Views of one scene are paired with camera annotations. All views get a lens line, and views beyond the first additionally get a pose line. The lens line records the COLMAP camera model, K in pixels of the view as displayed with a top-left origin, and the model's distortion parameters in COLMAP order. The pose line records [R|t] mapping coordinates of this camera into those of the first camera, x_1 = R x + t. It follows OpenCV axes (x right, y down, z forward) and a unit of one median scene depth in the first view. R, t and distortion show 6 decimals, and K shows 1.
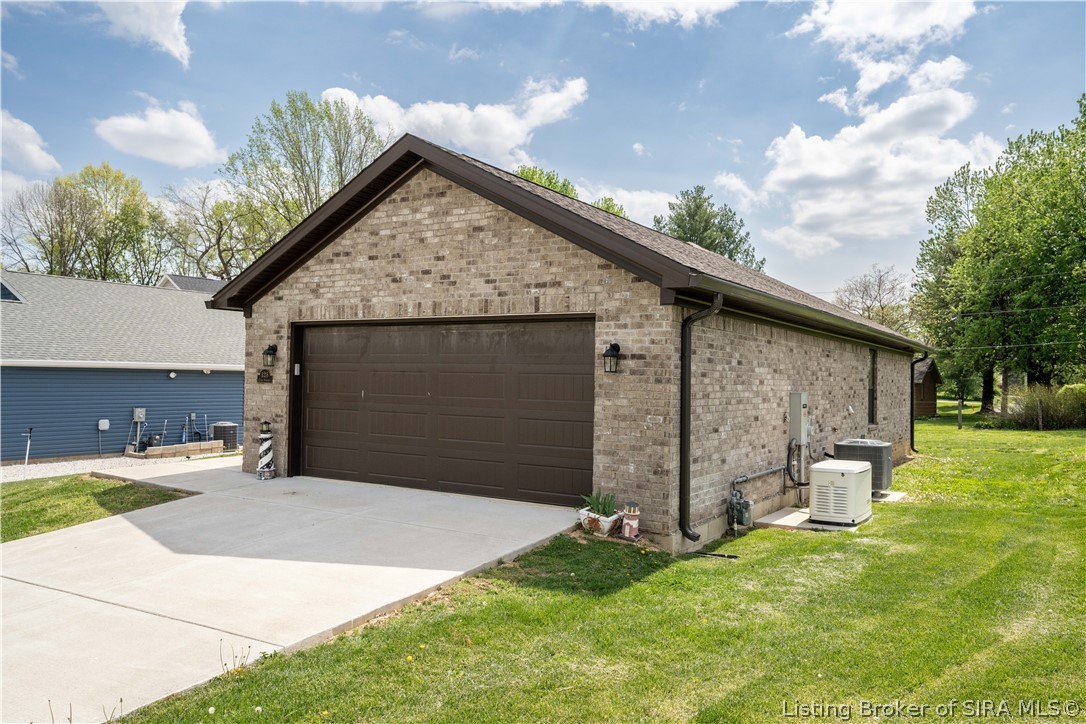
lens RADIAL K [[791.2, 0, 547.6], [0, 791.2, 360.1], [0, 0, 1]] dist [0.060397, 0.009491]
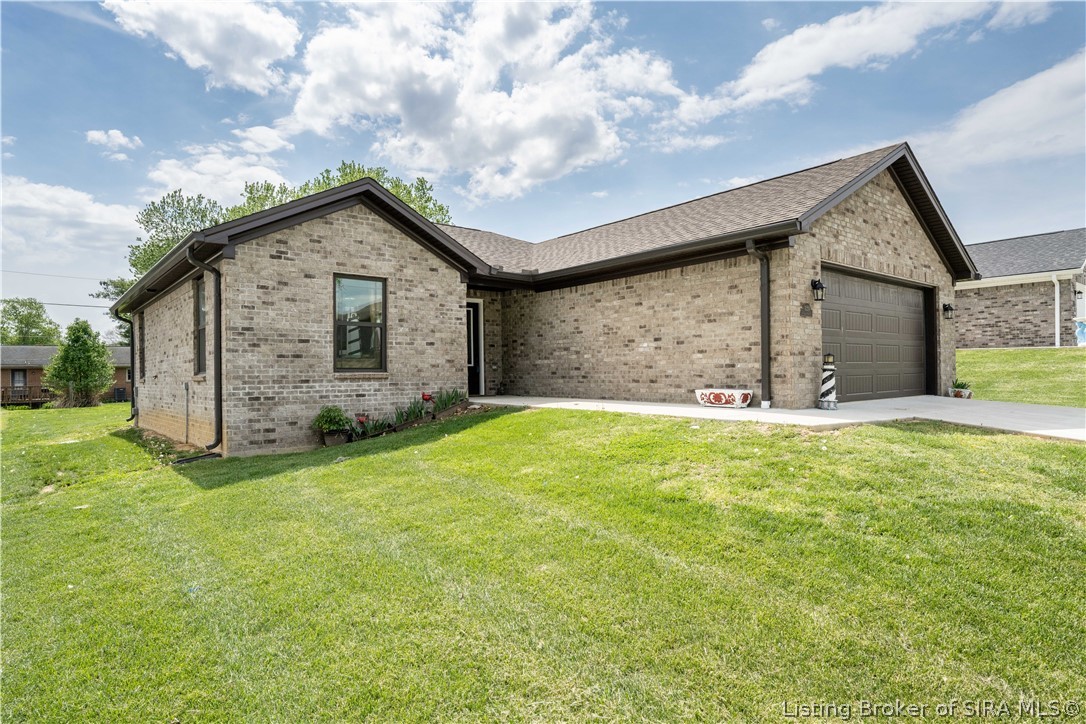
lens RADIAL K [[621.9, 0, 545.4], [0, 621.9, 366.9], [0, 0, 1]] dist [-0.002180, -0.001592]
pose [[0.292076, -0.013450, 0.956301, -1.246379], [0.001737, 0.999907, 0.013533, 0.083805], [-0.956394, -0.002291, 0.292072, 1.132062]]
